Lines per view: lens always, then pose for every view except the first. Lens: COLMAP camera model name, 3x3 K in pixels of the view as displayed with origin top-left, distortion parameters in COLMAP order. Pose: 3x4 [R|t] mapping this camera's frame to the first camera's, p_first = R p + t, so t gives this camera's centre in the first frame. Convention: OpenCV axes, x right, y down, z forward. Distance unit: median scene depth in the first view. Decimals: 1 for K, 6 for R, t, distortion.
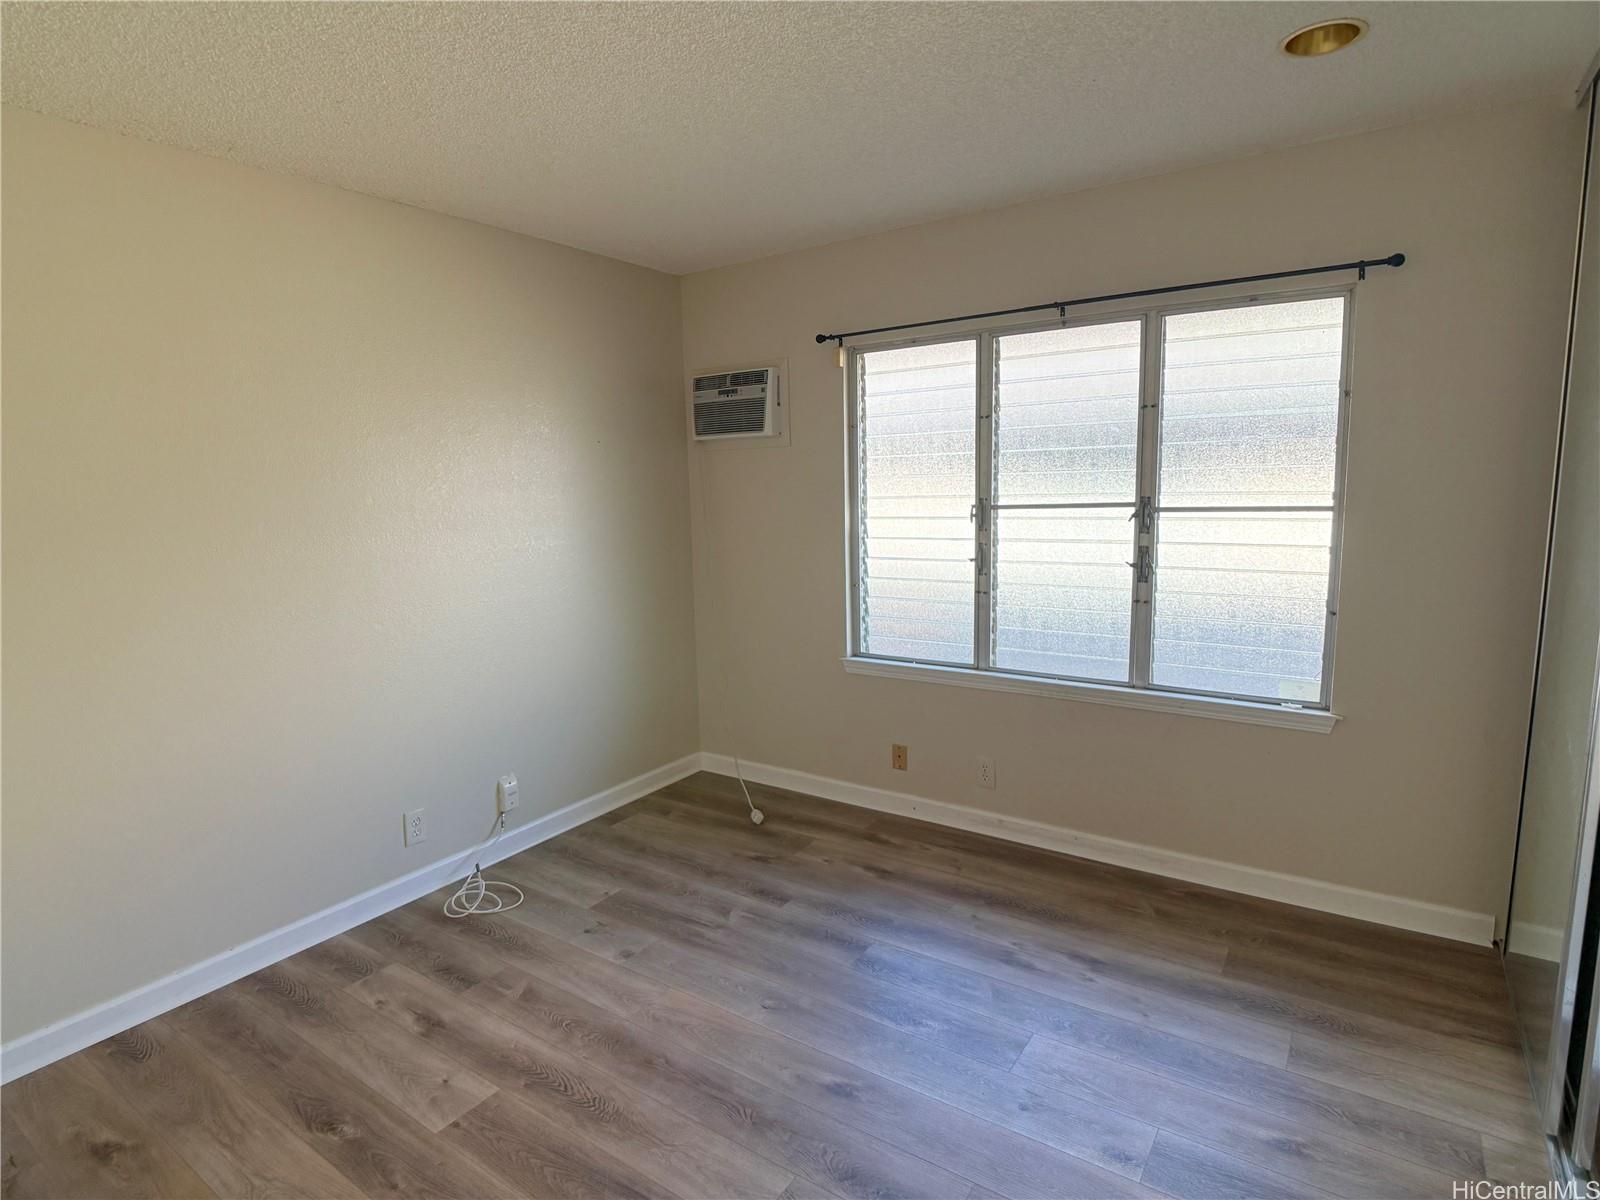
lens RADIAL K [[839.9, 0, 795.7], [0, 839.9, 597.9], [0, 0, 1]] dist [0.016568, -0.023071]
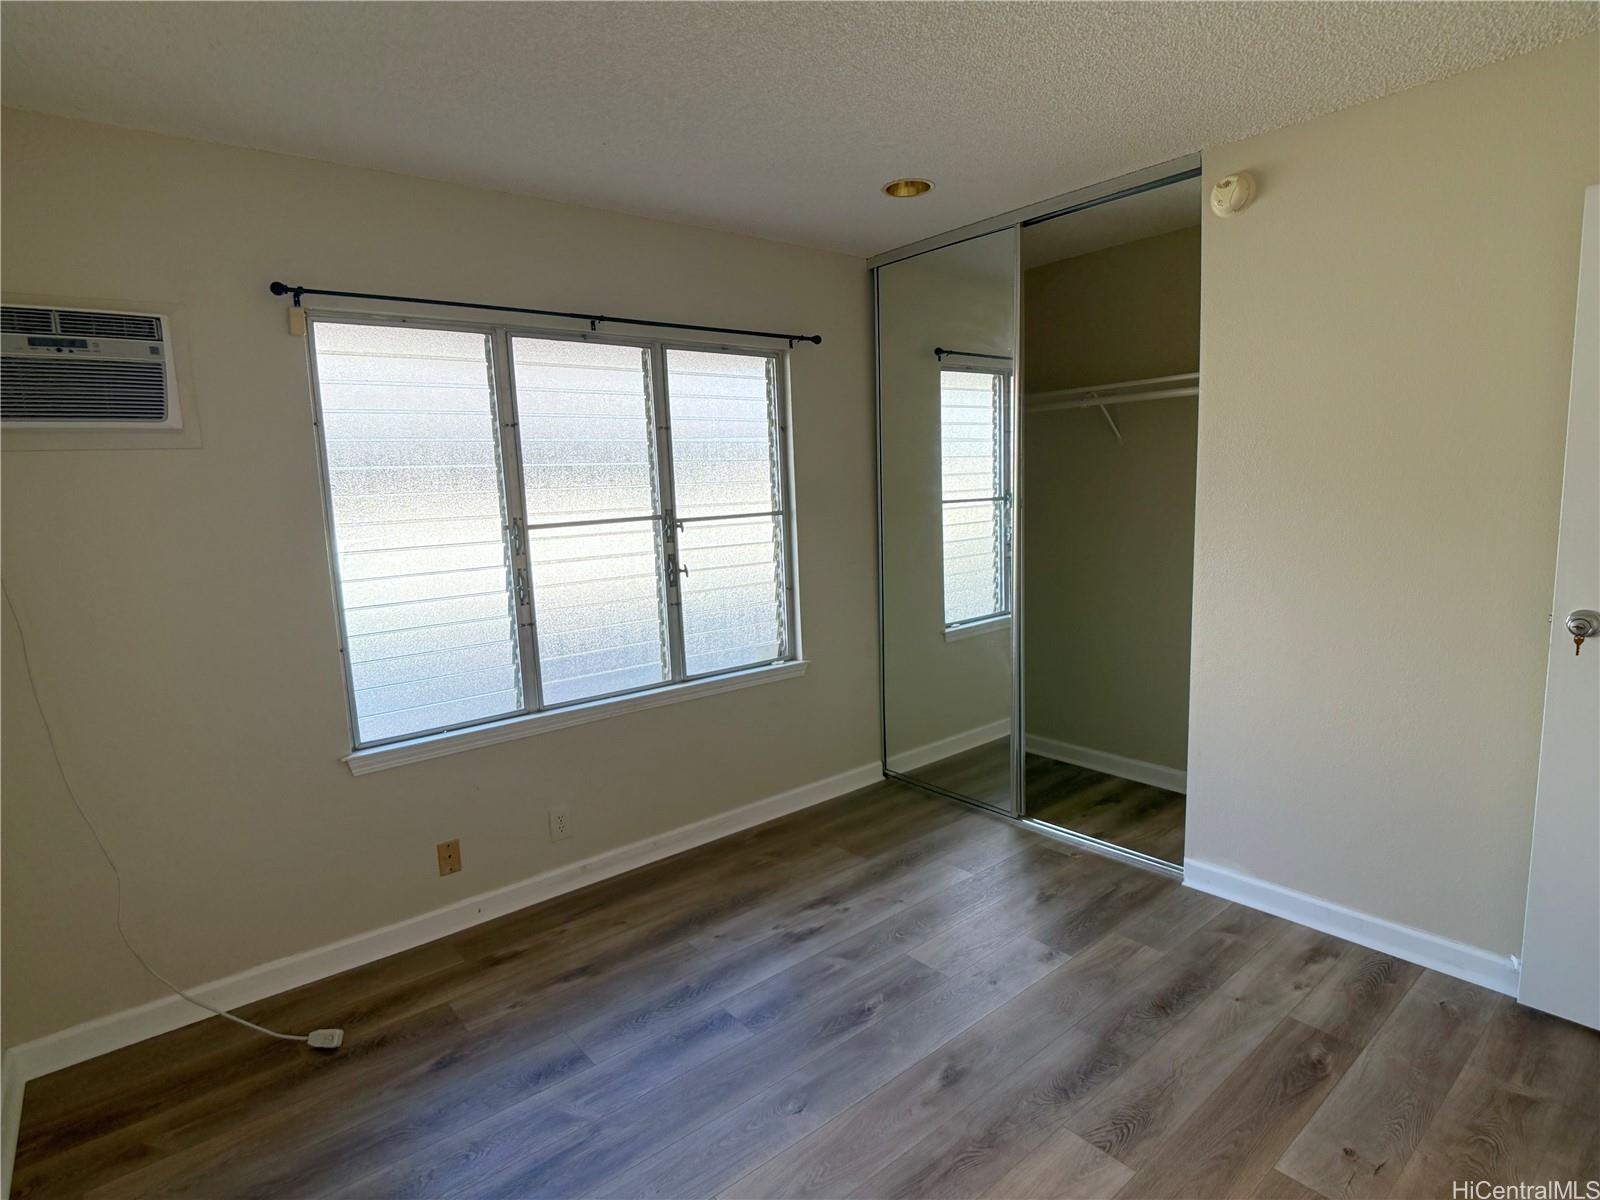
lens RADIAL K [[839.9, 0, 795.7], [0, 839.9, 597.9], [0, 0, 1]] dist [0.016568, -0.023071]
pose [[0.288989, -0.117990, 0.950033, -0.558991], [0.165798, 0.983548, 0.071719, -0.053832], [-0.942866, 0.136787, 0.303797, 0.493387]]
